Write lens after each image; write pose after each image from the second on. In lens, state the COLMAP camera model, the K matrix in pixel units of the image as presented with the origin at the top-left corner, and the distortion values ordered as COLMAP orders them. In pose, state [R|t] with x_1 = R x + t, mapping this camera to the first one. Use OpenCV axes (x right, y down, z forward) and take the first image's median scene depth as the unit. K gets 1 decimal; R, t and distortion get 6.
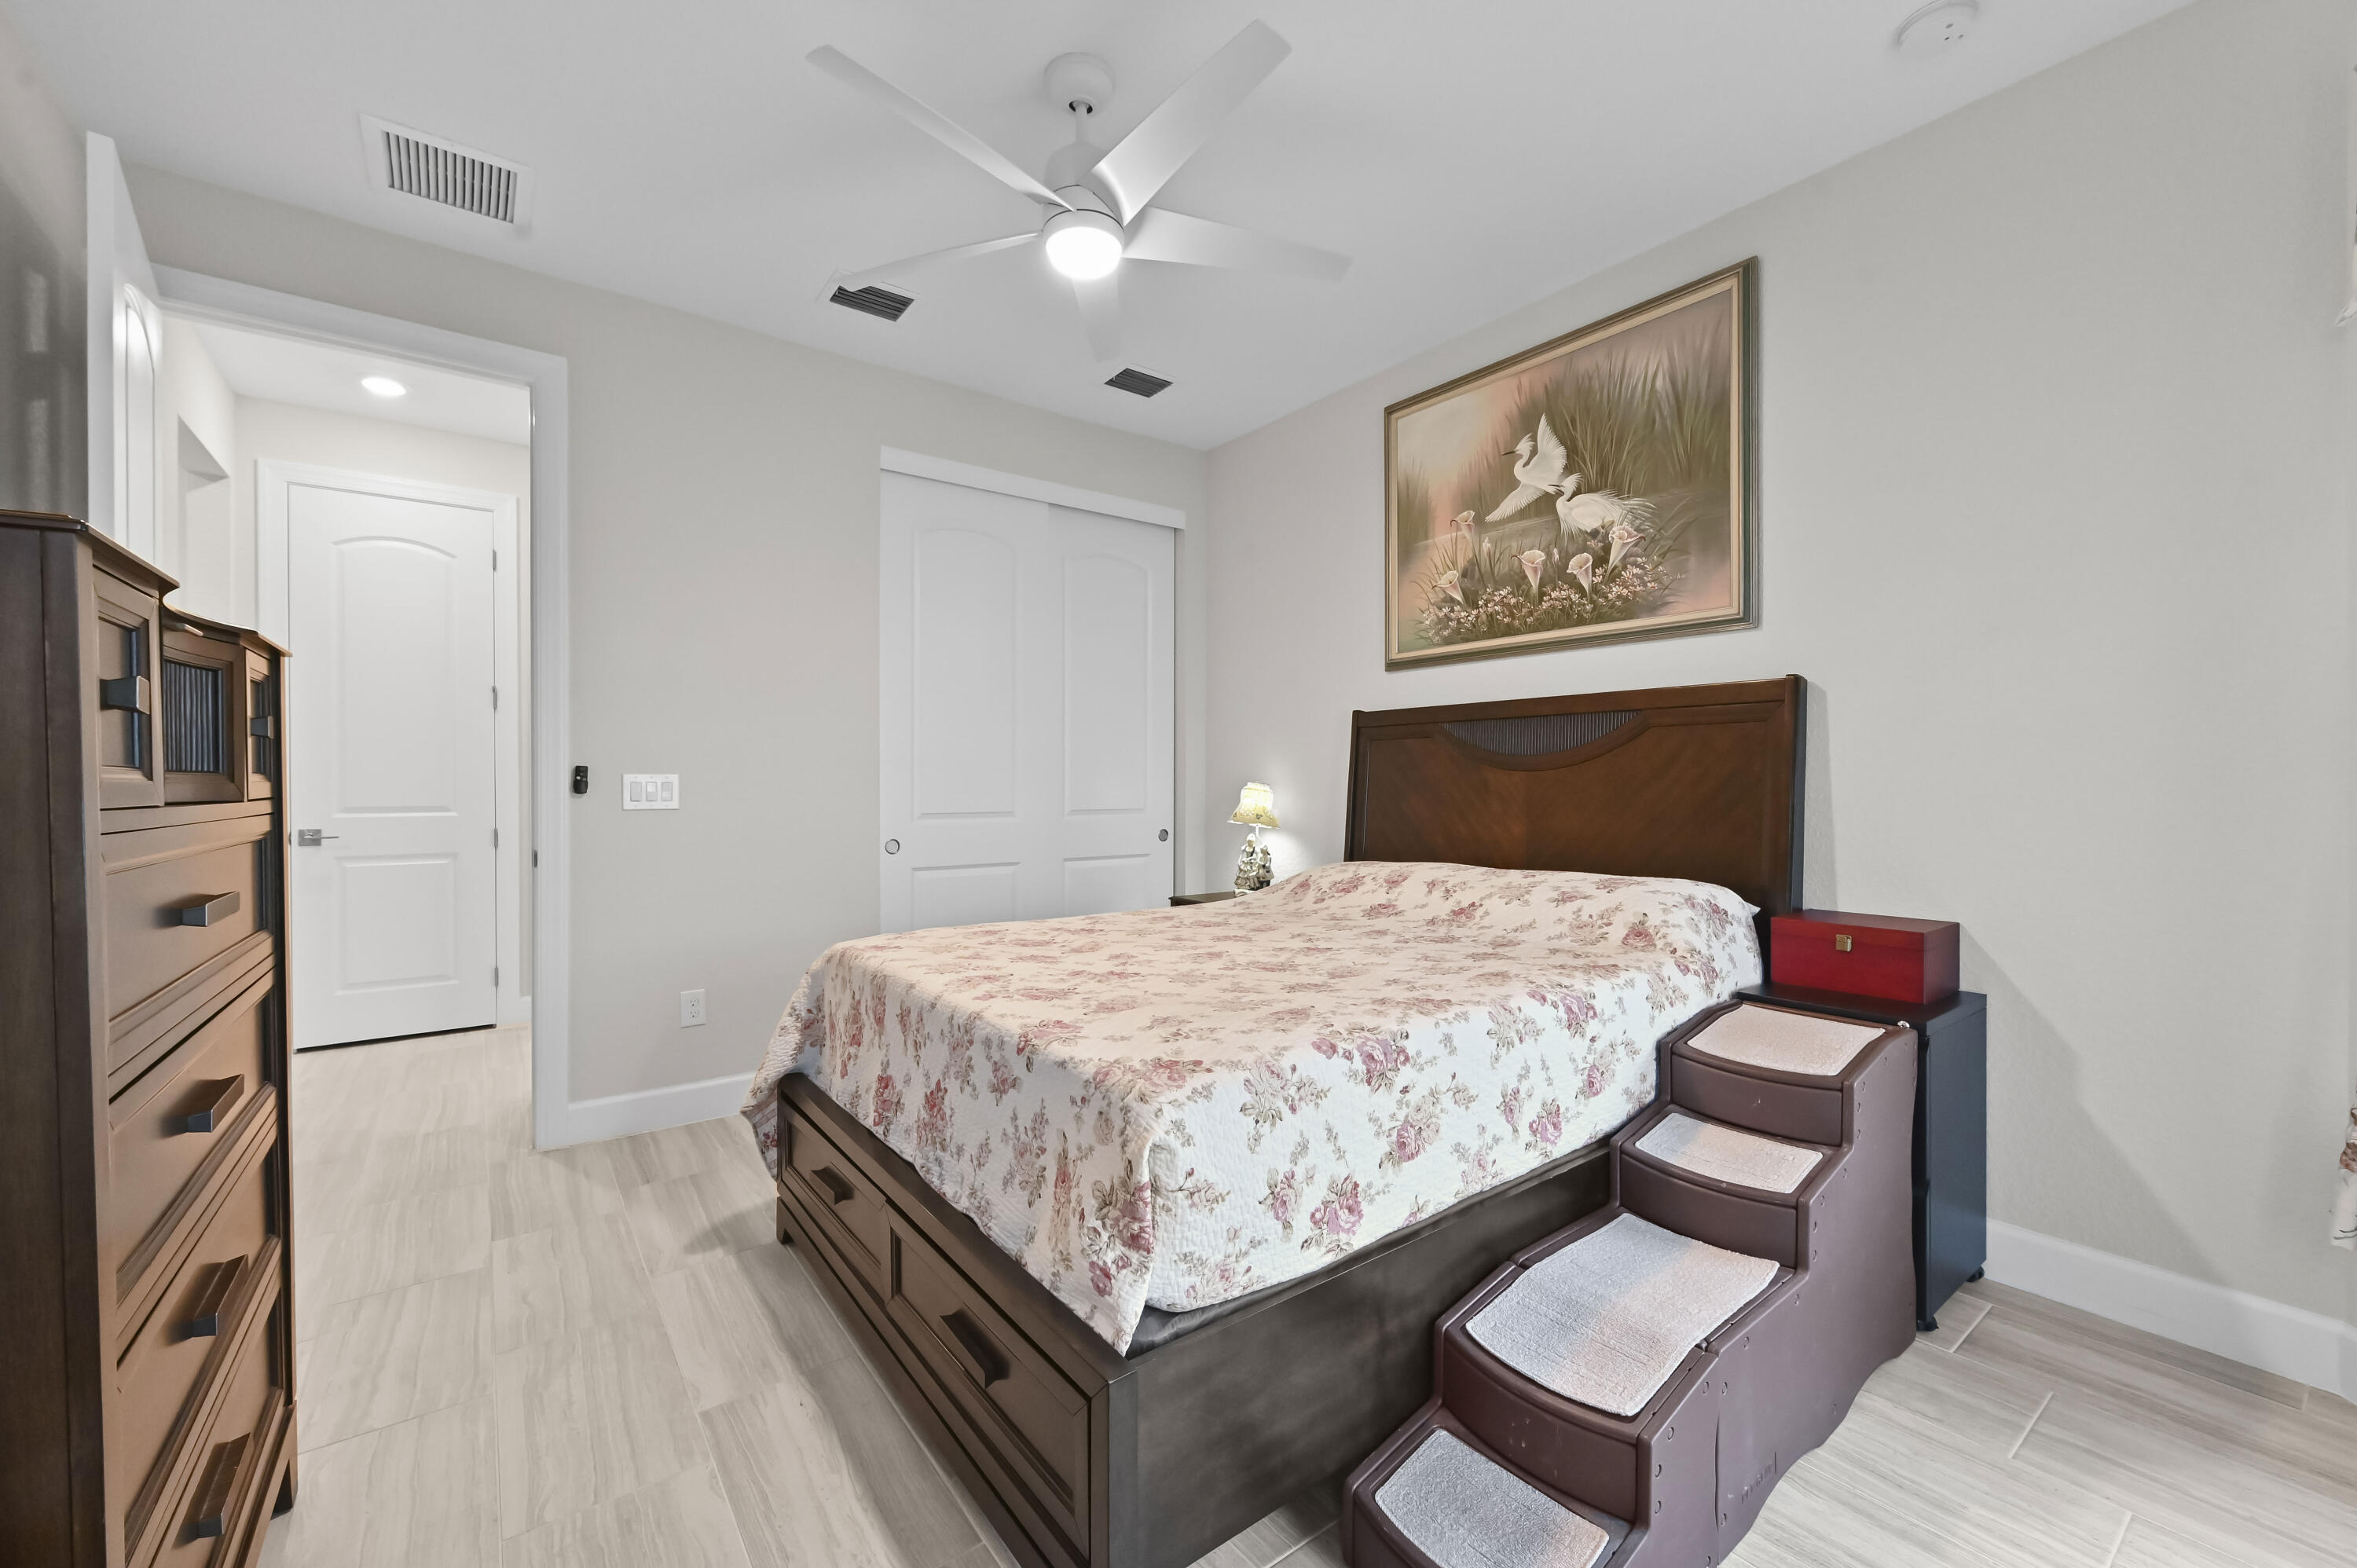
lens RADIAL K [[946.0, 0, 1178.7], [0, 946.0, 788.4], [0, 0, 1]] dist [0.002366, -0.000334]
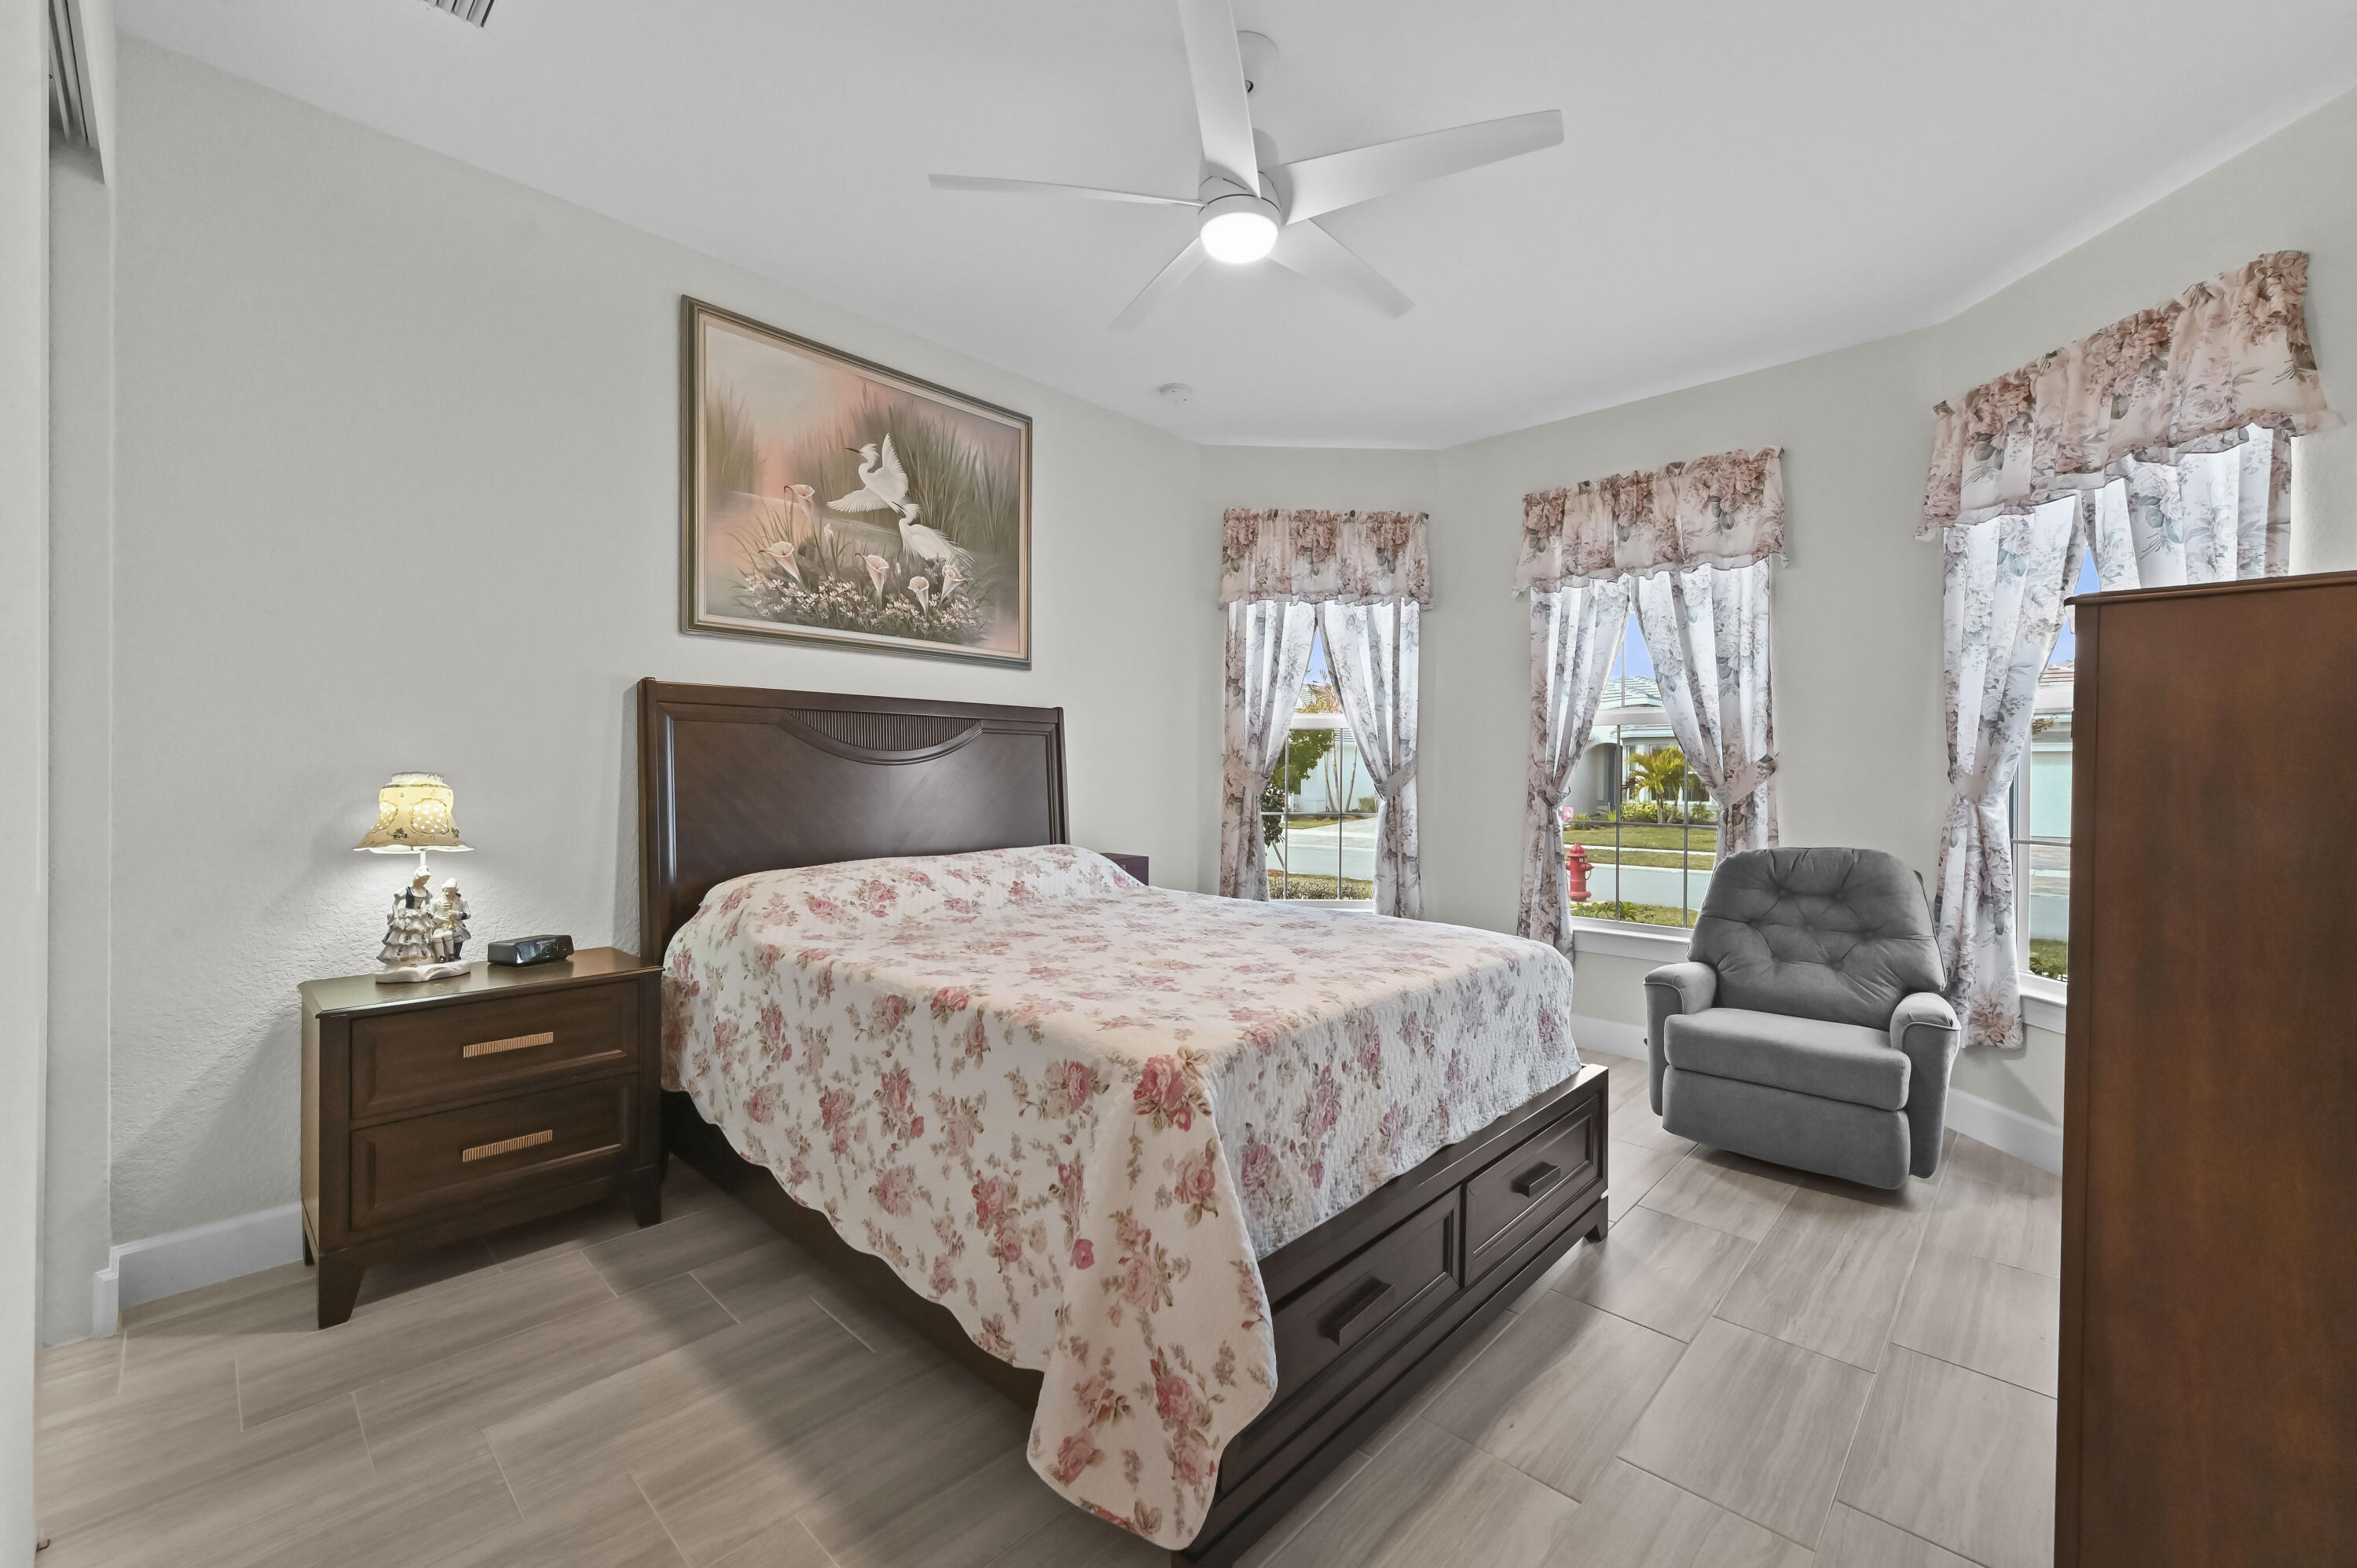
lens RADIAL K [[946.0, 0, 1177.7], [0, 946.0, 783.8], [0, 0, 1]] dist [0.002366, -0.000334]
pose [[-0.157317, -0.006287, 0.987528, -0.731170], [-0.001721, 0.999980, 0.006092, -0.004375], [-0.987547, -0.000741, -0.157325, 0.843653]]
